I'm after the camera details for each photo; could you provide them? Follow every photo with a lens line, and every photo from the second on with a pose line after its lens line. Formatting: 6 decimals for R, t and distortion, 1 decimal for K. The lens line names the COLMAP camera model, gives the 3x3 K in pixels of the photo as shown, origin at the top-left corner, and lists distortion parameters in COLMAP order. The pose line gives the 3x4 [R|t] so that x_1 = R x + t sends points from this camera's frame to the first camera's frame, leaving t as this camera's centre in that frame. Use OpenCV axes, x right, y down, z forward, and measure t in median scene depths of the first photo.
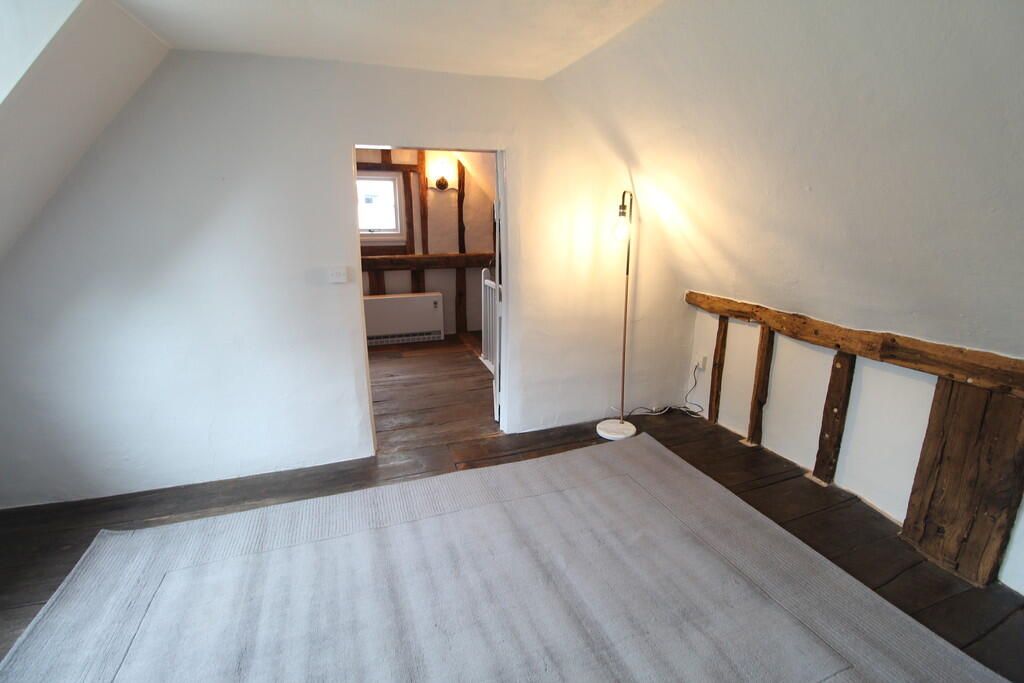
lens RADIAL K [[470.3, 0, 517.1], [0, 470.3, 337.4], [0, 0, 1]] dist [-0.017833, -0.004810]
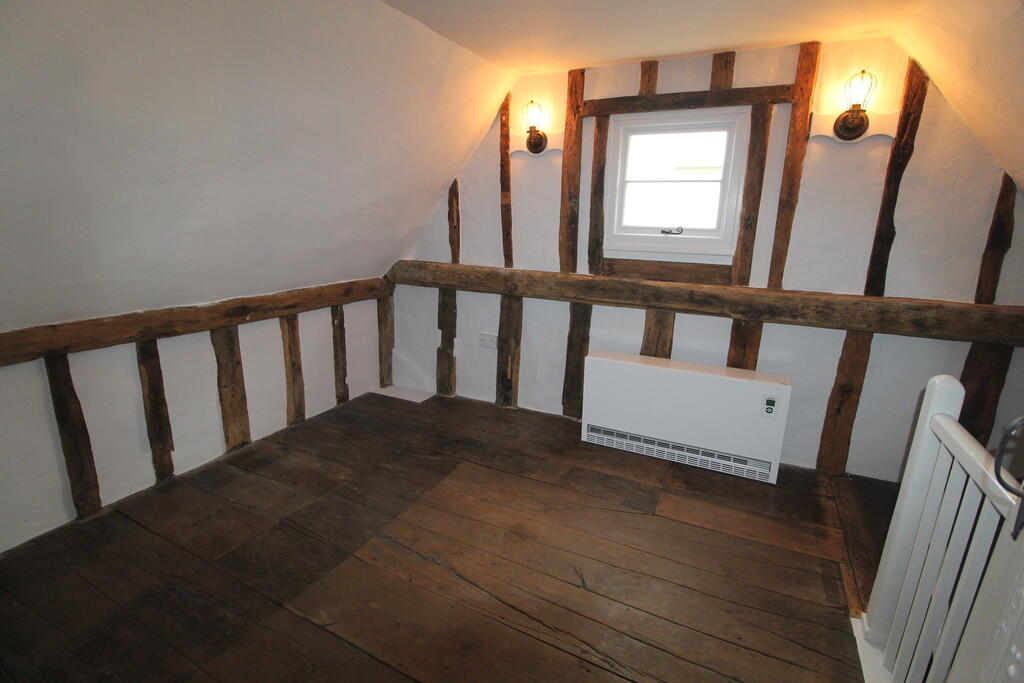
lens RADIAL K [[470.3, 0, 517.4], [0, 470.3, 346.4], [0, 0, 1]] dist [-0.017833, -0.004810]
pose [[0.716350, 0.189510, -0.671512, -0.060766], [-0.189145, 0.979115, 0.074545, -0.111935], [0.671615, 0.073613, 0.737234, 0.520569]]
